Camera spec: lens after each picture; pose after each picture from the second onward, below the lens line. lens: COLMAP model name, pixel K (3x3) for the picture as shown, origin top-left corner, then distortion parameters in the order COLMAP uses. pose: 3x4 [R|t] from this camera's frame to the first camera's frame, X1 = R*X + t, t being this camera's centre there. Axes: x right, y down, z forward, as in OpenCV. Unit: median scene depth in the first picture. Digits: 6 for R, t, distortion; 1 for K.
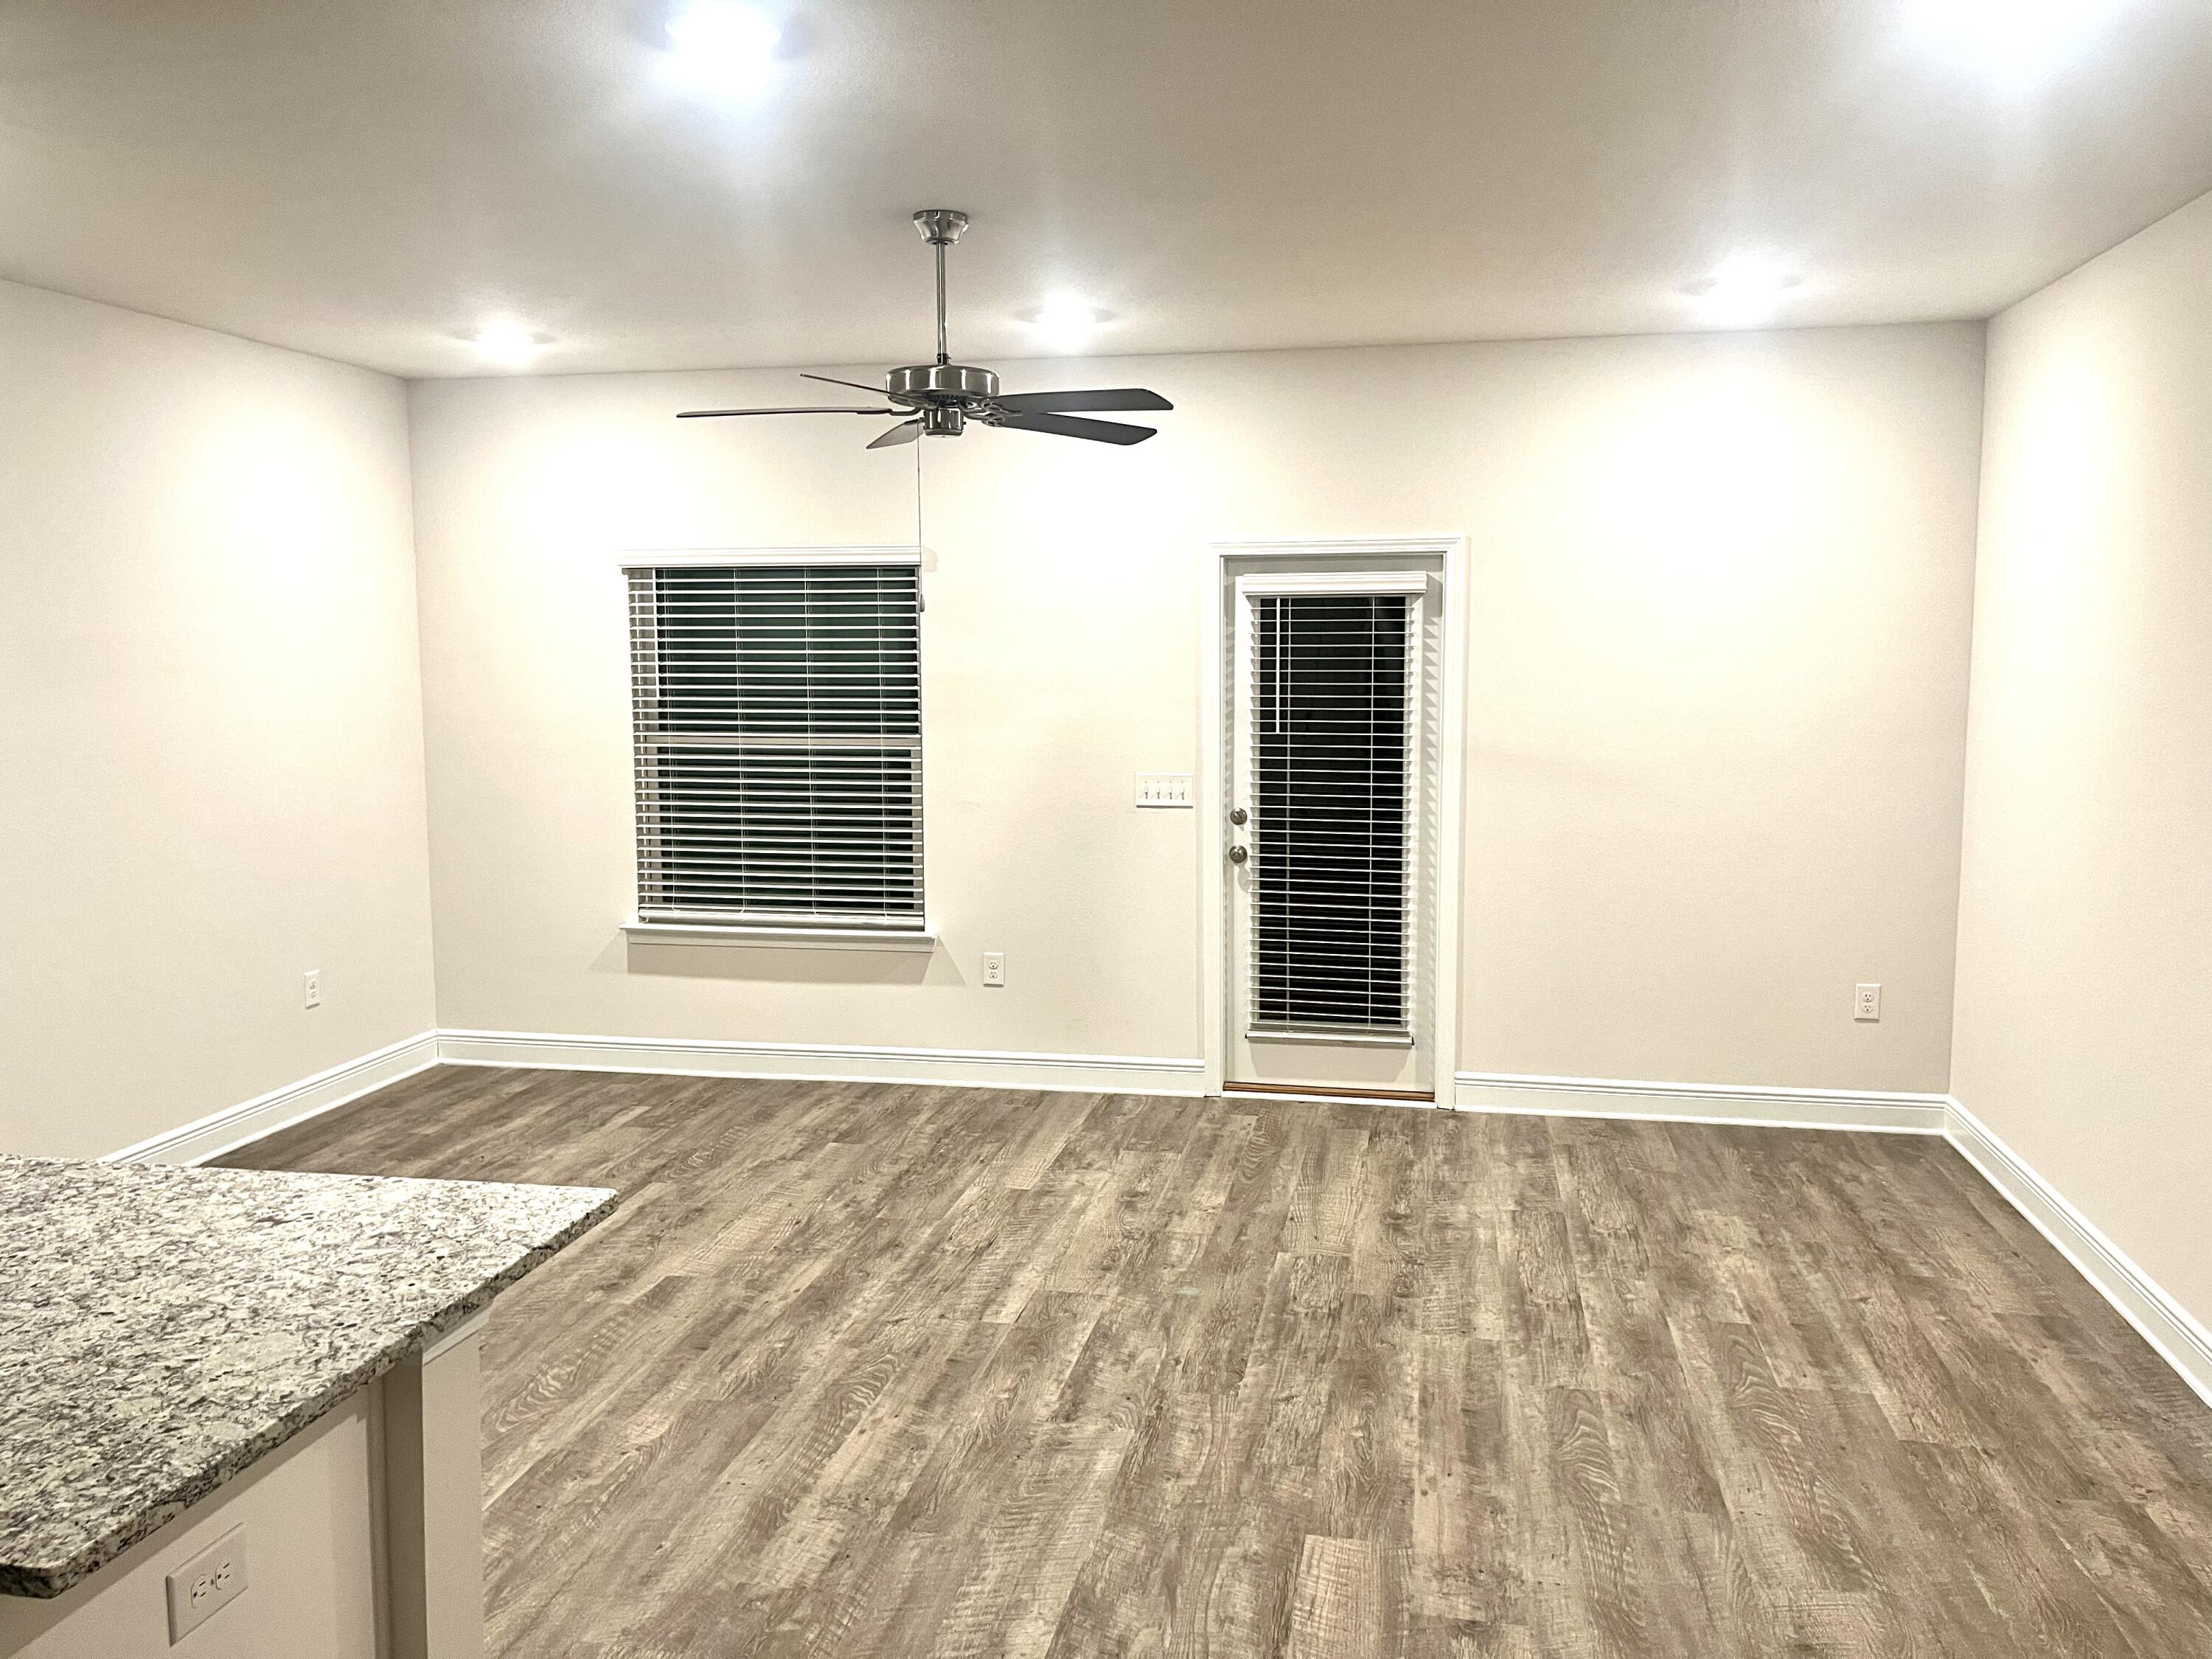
lens RADIAL K [[1674.0, 0, 1147.3], [0, 1674.0, 832.6], [0, 0, 1]] dist [0.082452, -0.131778]
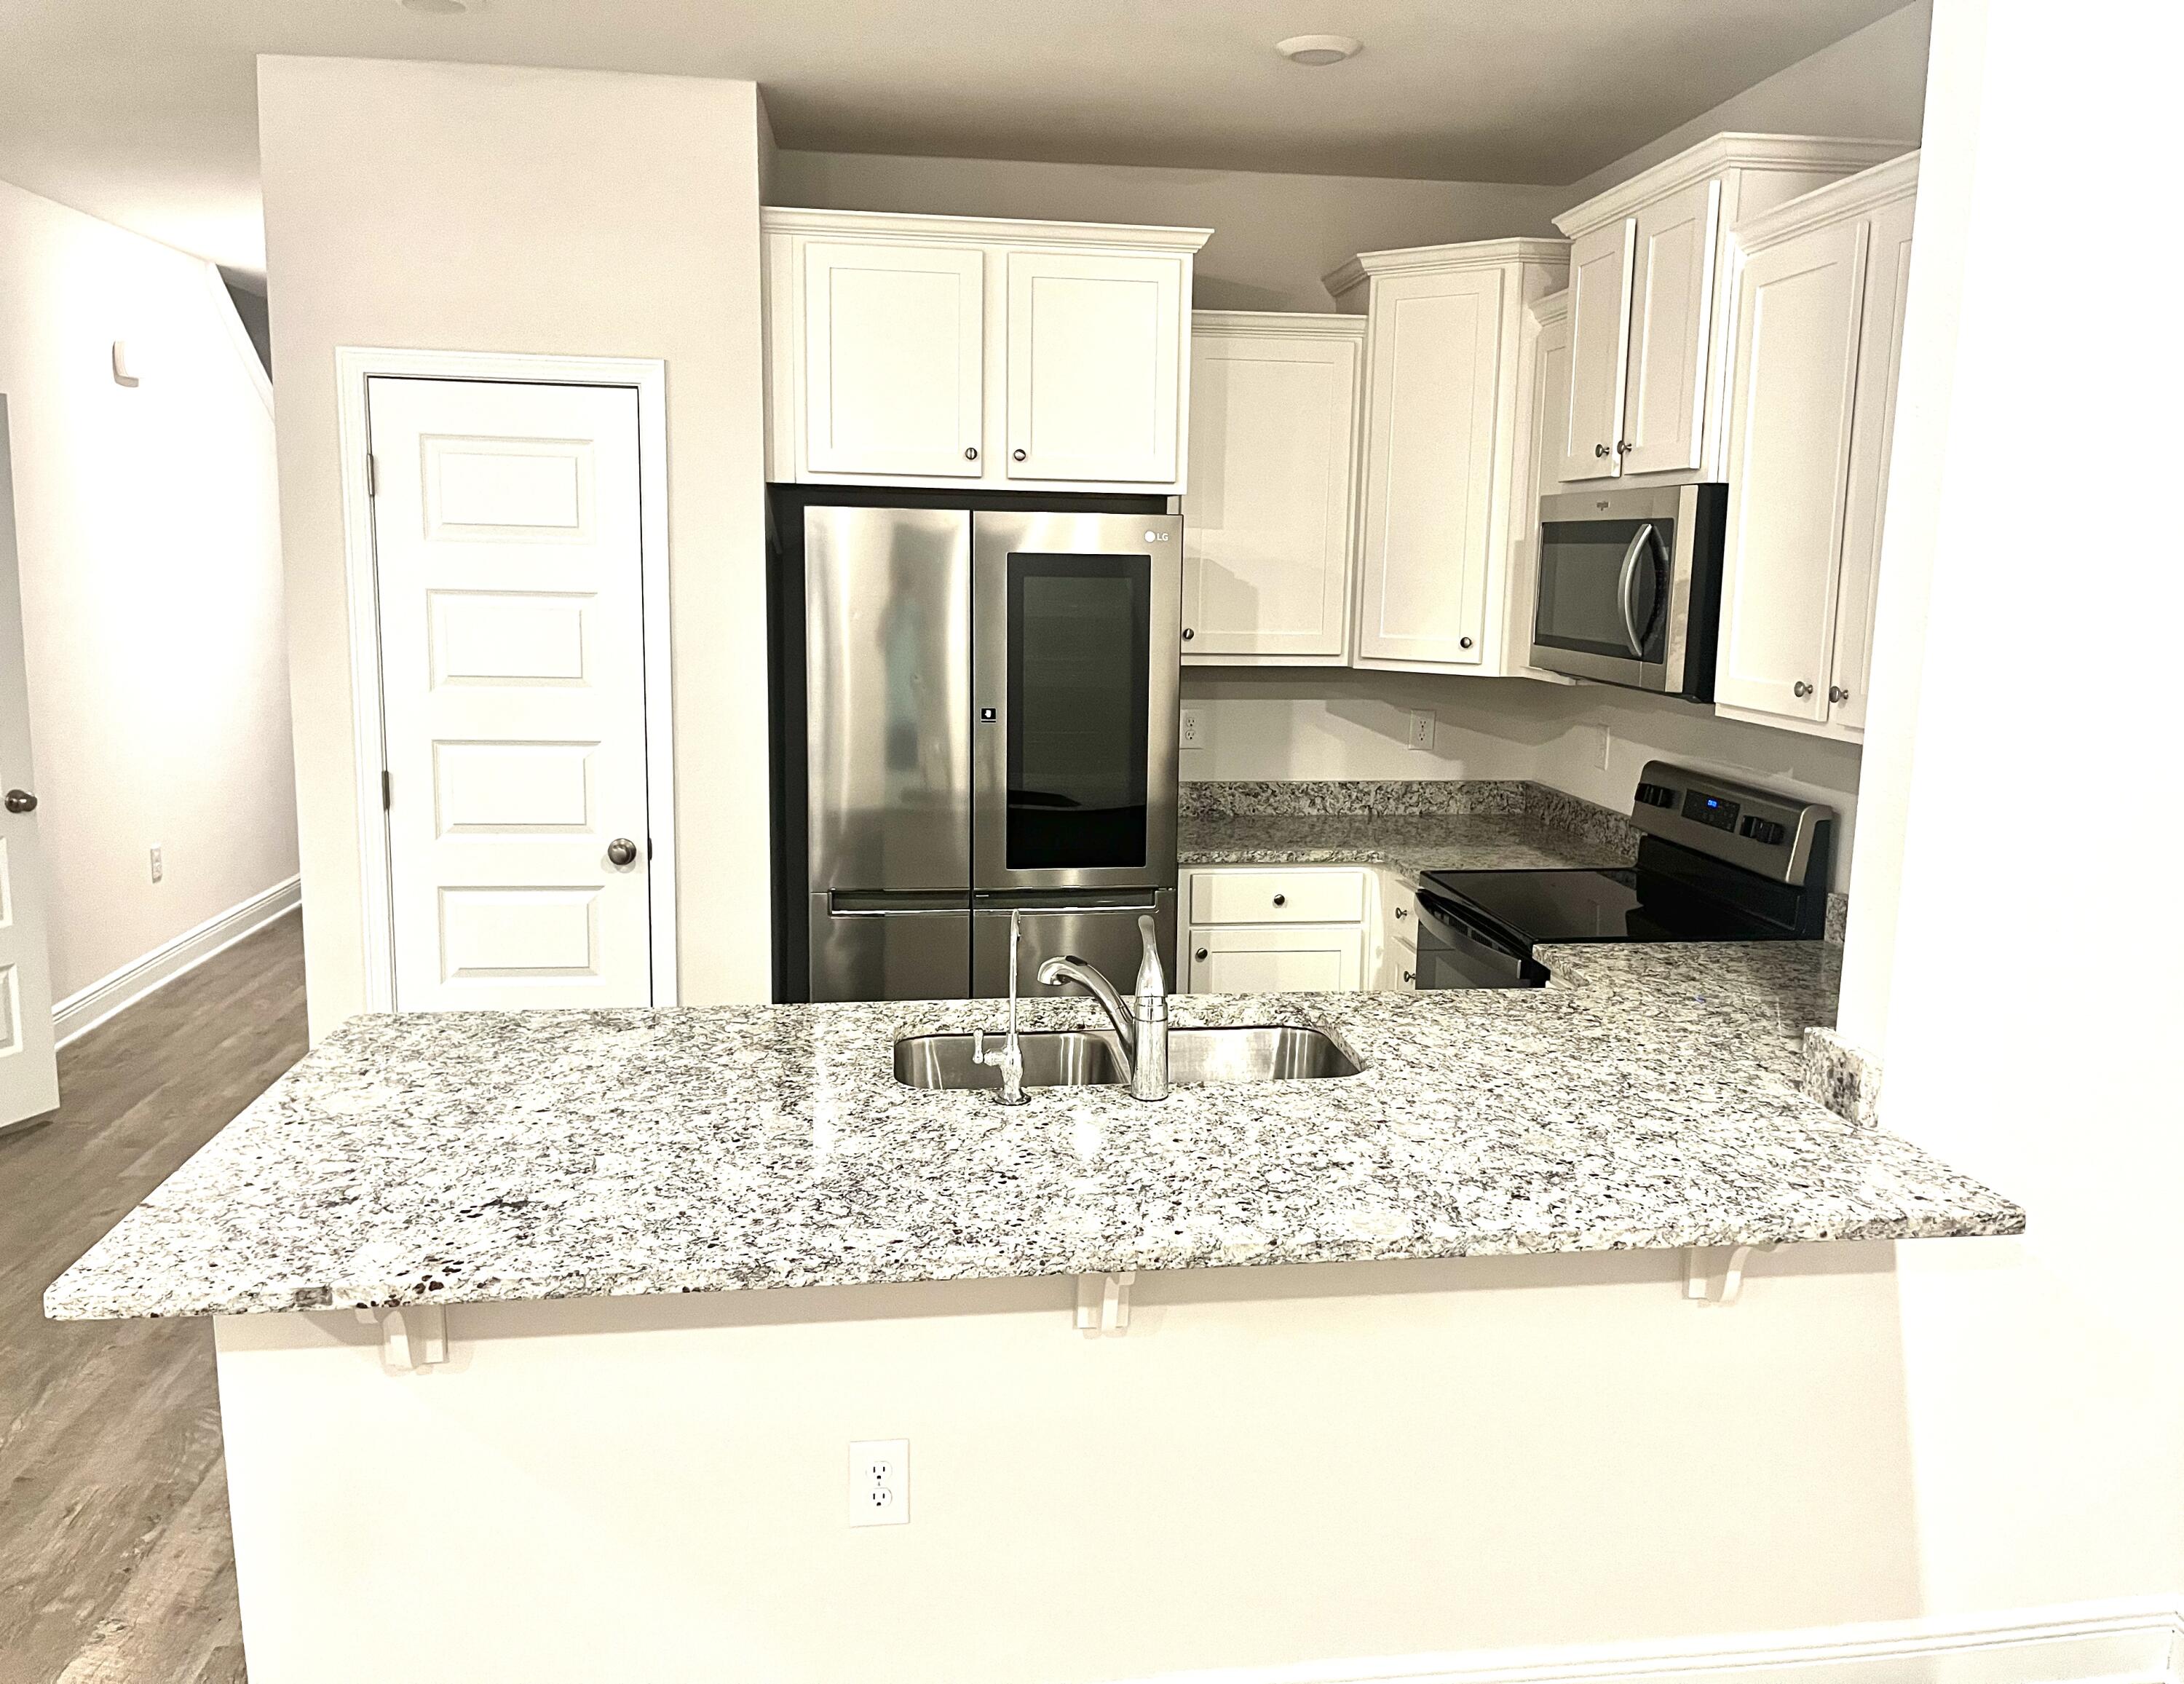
lens RADIAL K [[1681.8, 0, 1098.6], [0, 1681.8, 812.5], [0, 0, 1]] dist [-0.007201, 0.066054]
pose [[-0.952805, 0.031236, -0.301973, -0.395028], [-0.051154, 0.963951, 0.261118, -0.134949], [0.299244, 0.264241, -0.916859, 1.292538]]
